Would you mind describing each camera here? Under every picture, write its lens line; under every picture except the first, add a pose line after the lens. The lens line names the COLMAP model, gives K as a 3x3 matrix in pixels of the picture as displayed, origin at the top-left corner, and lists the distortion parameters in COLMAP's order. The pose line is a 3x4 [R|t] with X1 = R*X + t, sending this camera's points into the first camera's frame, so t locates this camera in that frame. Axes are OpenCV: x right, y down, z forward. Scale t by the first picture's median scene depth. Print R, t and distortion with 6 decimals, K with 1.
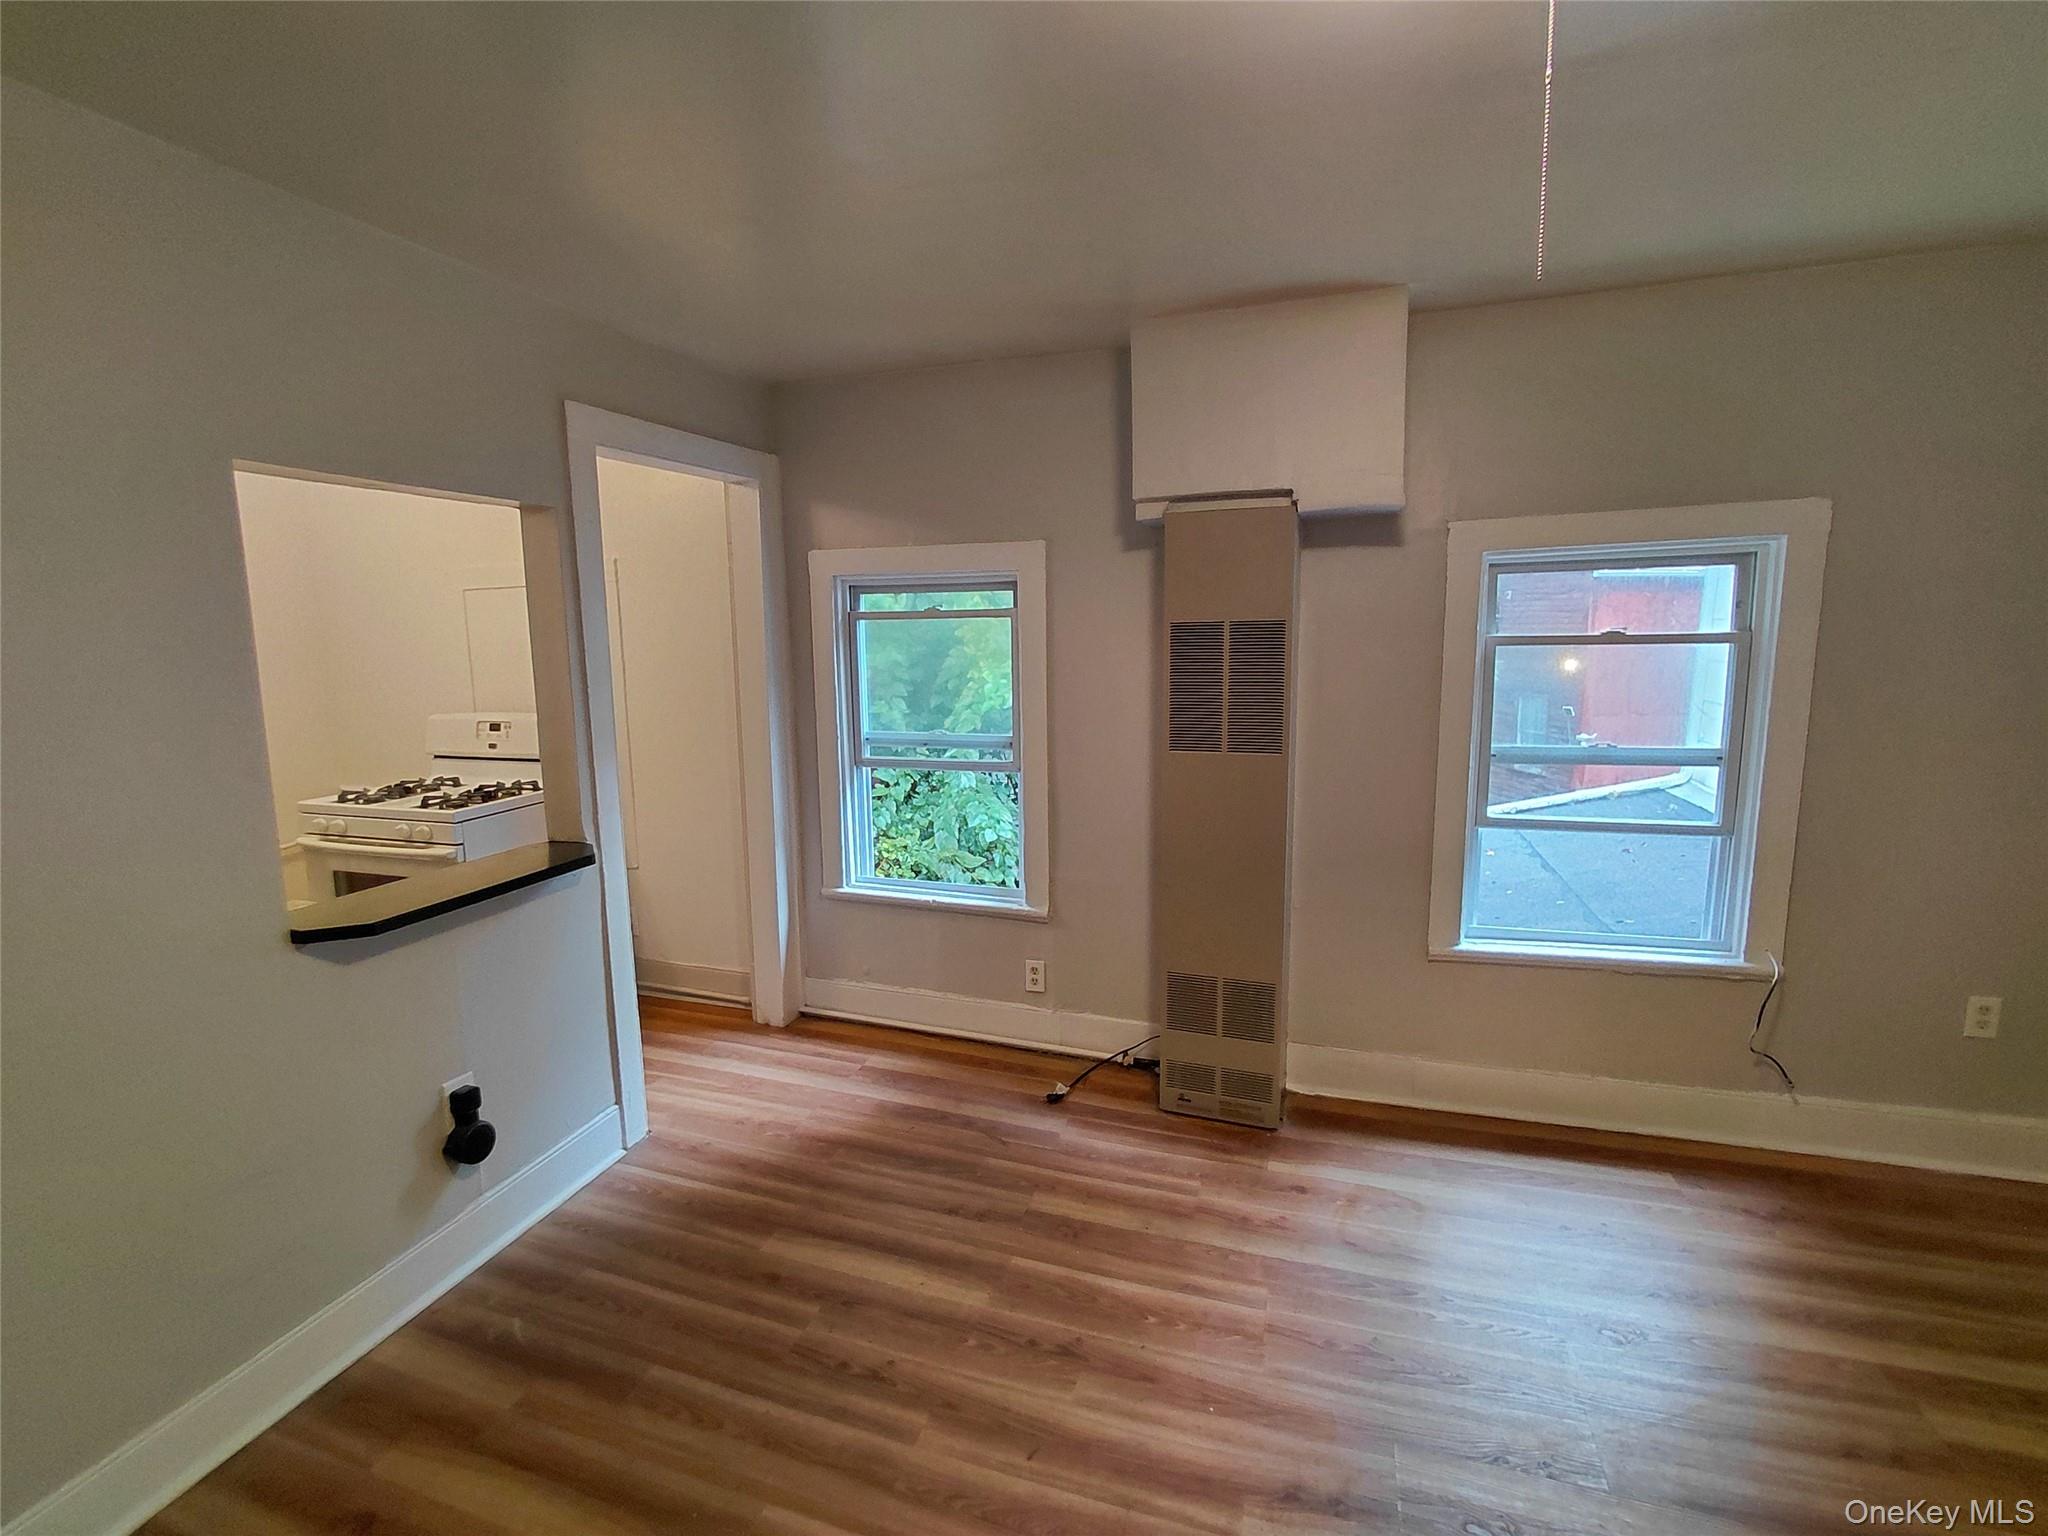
lens RADIAL K [[939.8, 0, 995.3], [0, 939.8, 766.5], [0, 0, 1]] dist [-0.008254, 0.000365]
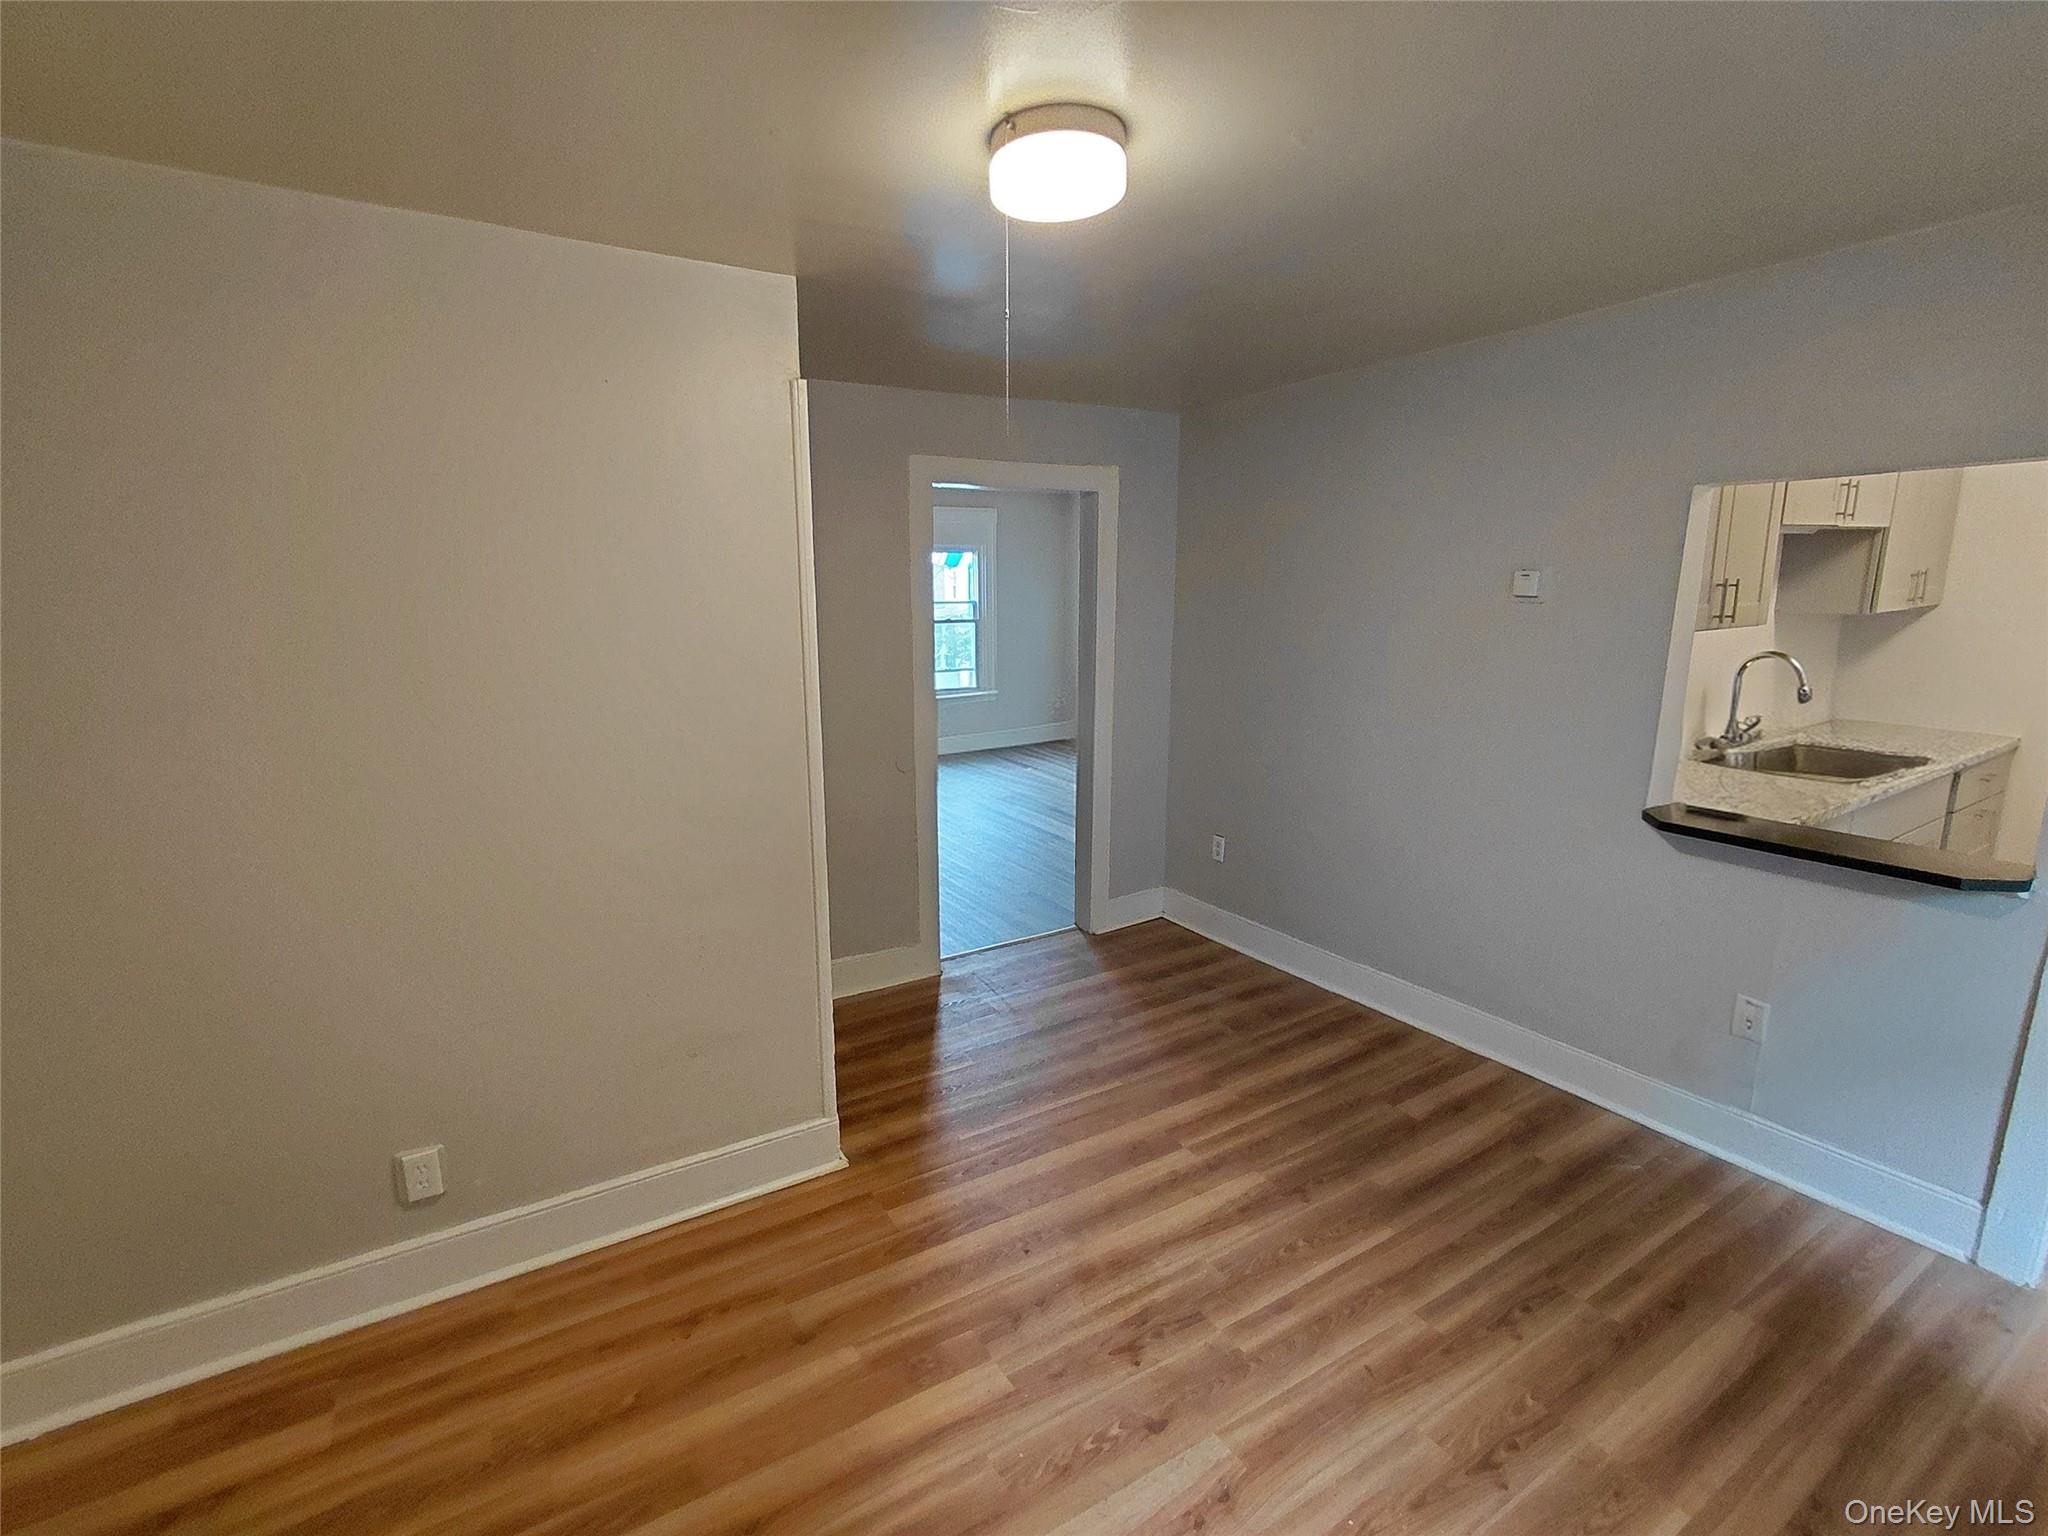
lens RADIAL K [[939.8, 0, 995.3], [0, 939.8, 766.5], [0, 0, 1]] dist [-0.008254, 0.000365]
pose [[-0.642785, 0.172852, -0.746291, 0.657353], [-0.085526, 0.951927, 0.294145, -0.155412], [0.761258, 0.252899, -0.597101, 0.724335]]
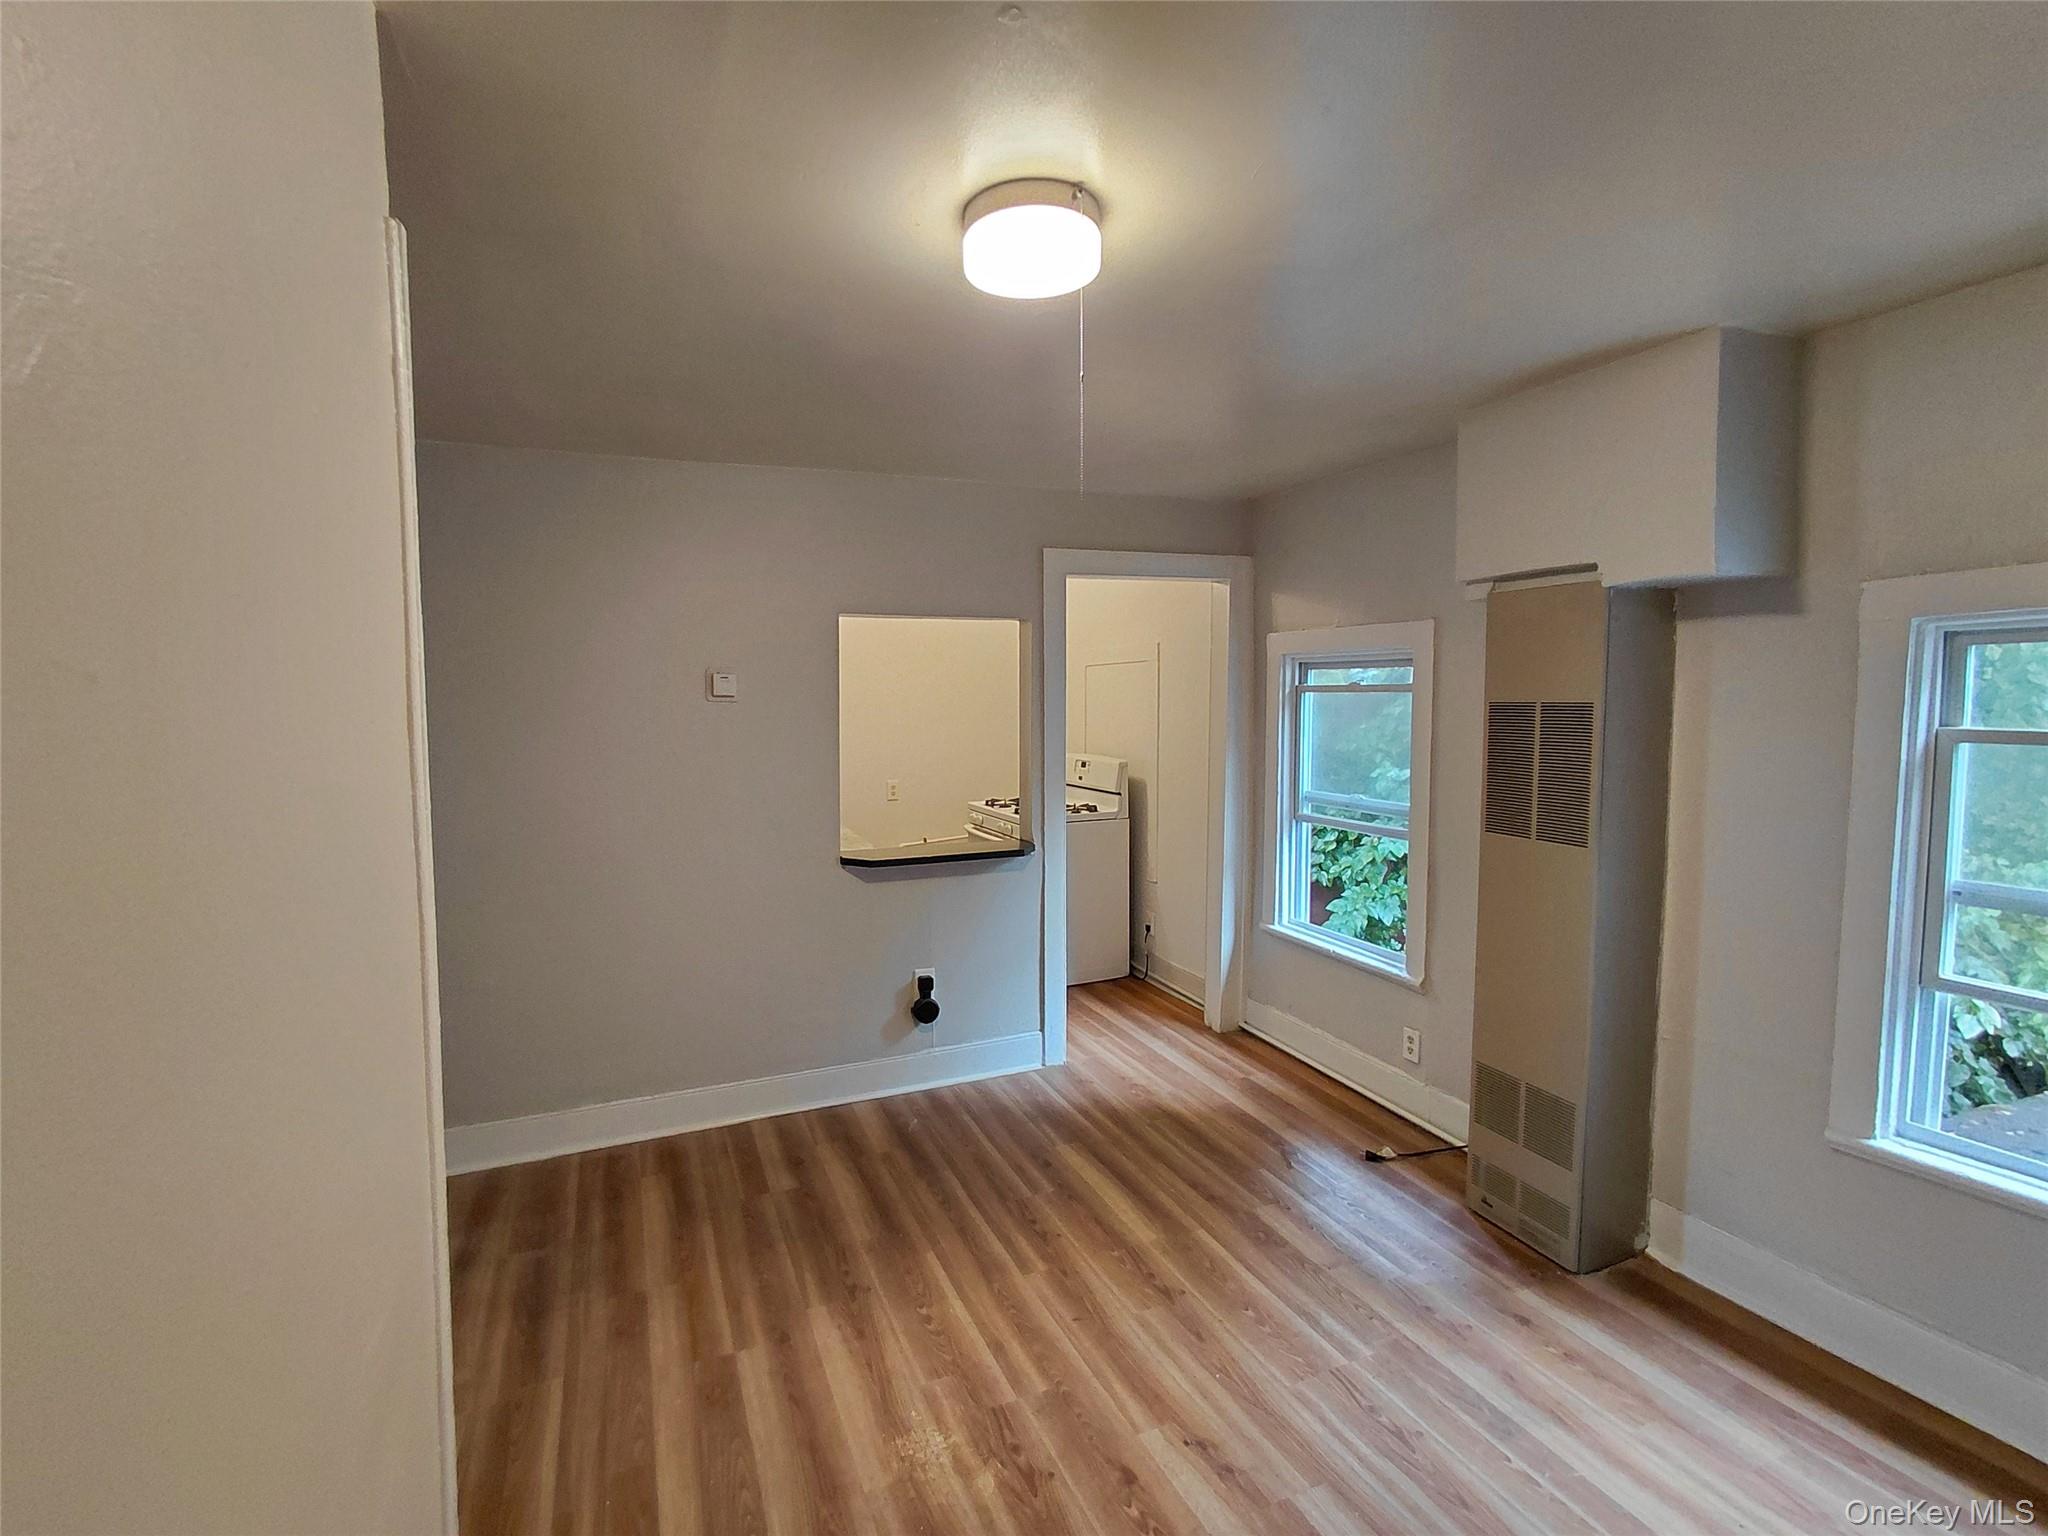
lens RADIAL K [[939.8, 0, 995.3], [0, 939.8, 766.5], [0, 0, 1]] dist [-0.008254, 0.000365]
pose [[0.662777, 0.070417, -0.745498, 0.573557], [-0.114559, 0.993384, -0.008016, -0.018242], [0.740002, 0.090716, 0.666460, -0.034927]]
